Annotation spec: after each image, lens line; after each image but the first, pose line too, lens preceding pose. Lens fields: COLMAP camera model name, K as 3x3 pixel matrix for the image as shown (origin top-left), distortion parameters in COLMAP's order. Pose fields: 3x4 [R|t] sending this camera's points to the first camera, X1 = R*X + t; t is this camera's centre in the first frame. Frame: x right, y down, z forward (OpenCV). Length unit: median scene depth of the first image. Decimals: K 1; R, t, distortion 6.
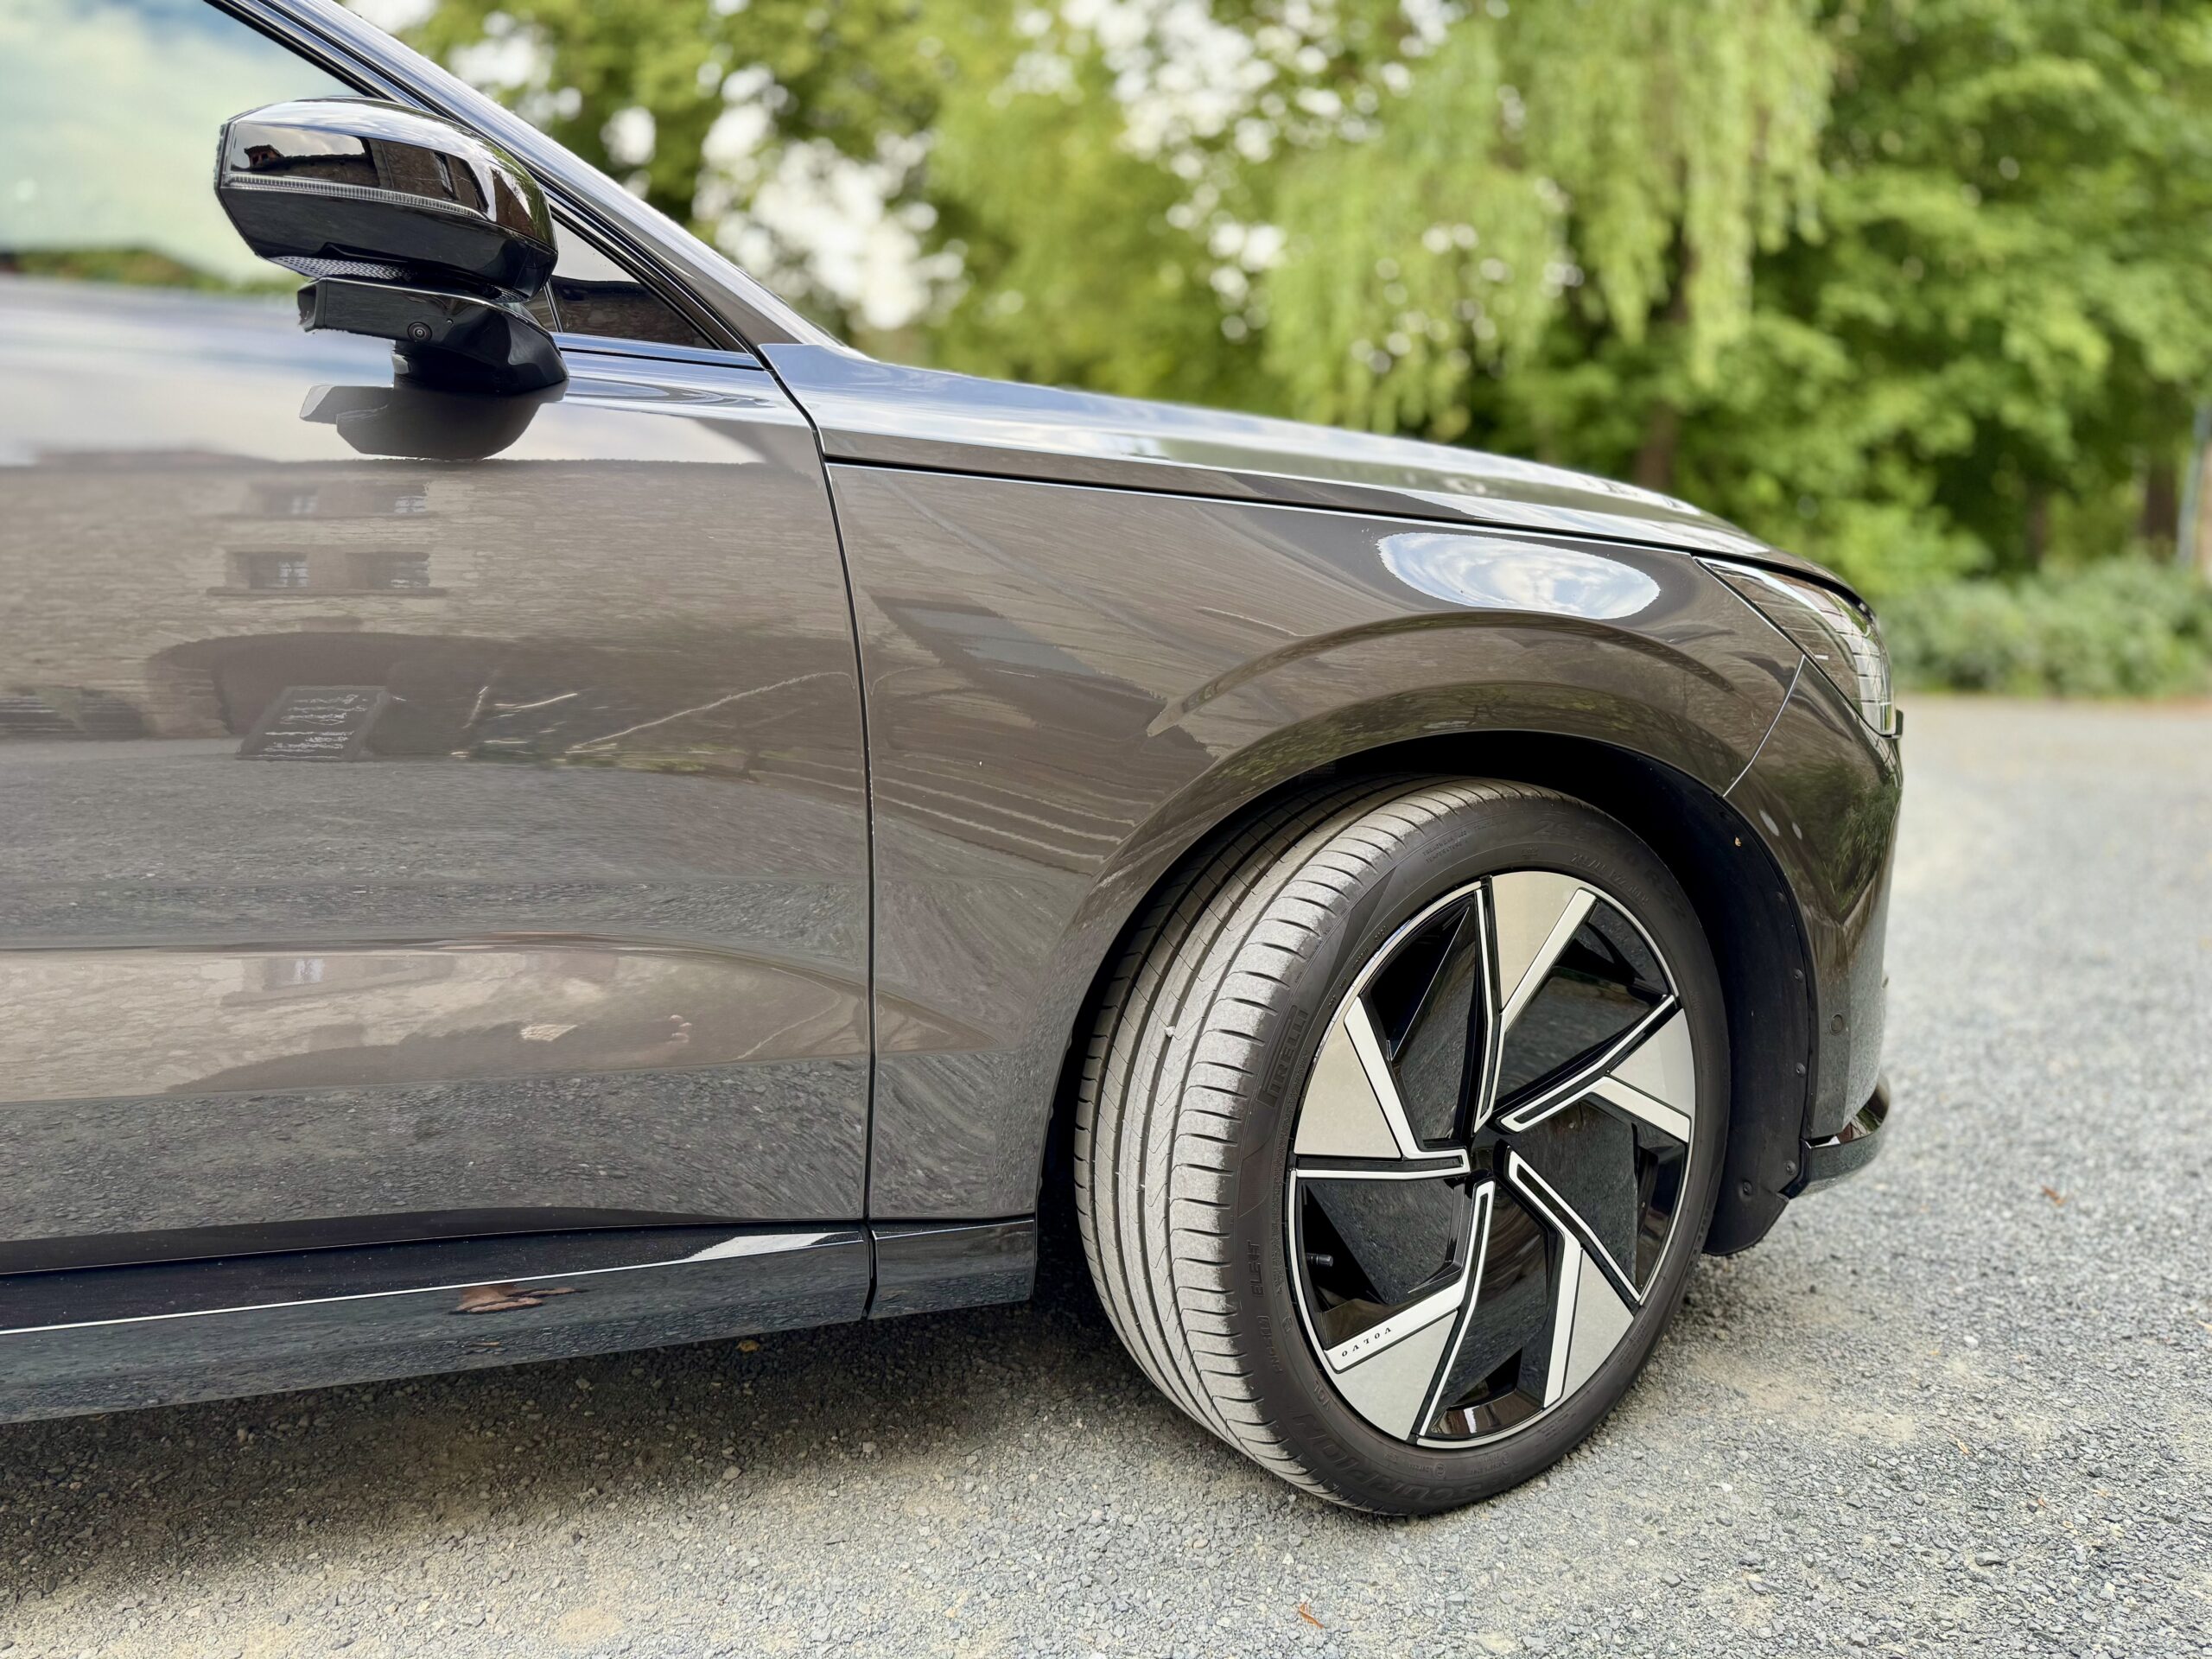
lens RADIAL K [[1654.4, 0, 1107.5], [0, 1654.4, 826.4], [0, 0, 1]] dist [0.009875, 0.002625]
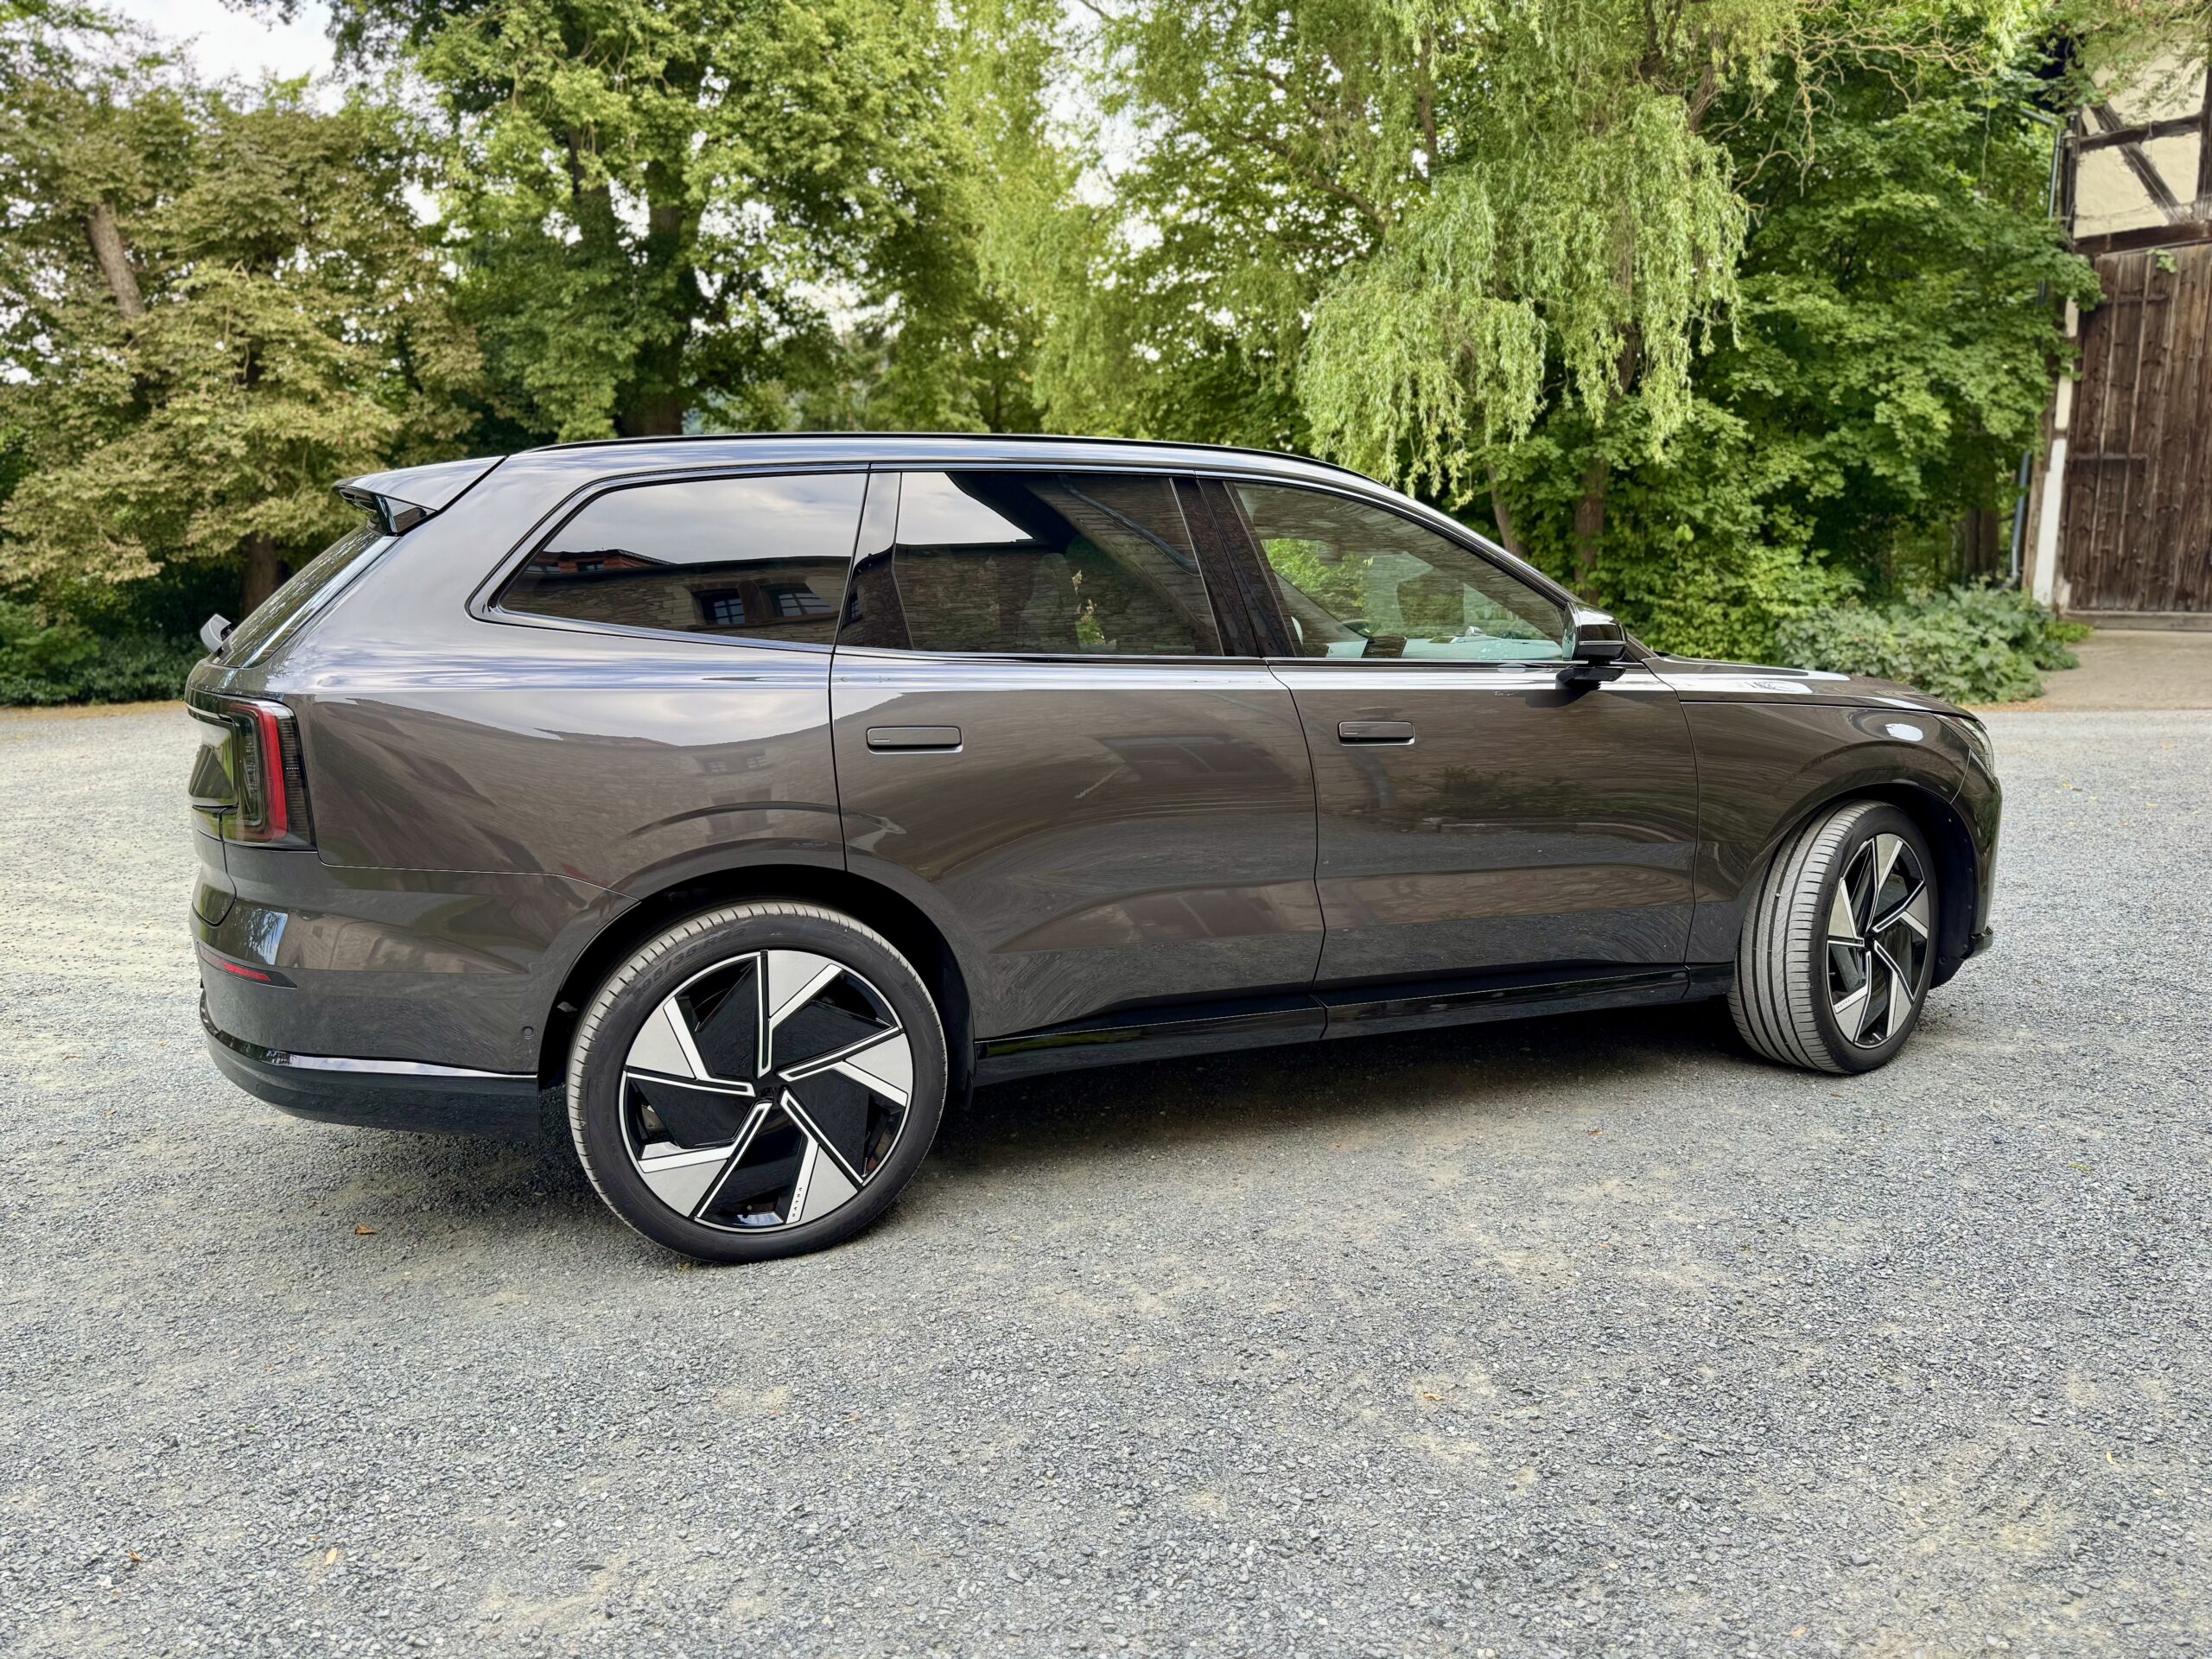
lens RADIAL K [[1556.4, 0, 1103.3], [0, 1556.4, 844.8], [0, 0, 1]] dist [0.020971, -0.032824]
pose [[0.998020, -0.030638, 0.054932, -0.119742], [0.029905, 0.999453, 0.014130, -0.003167], [-0.055335, -0.012459, 0.998390, -0.152548]]
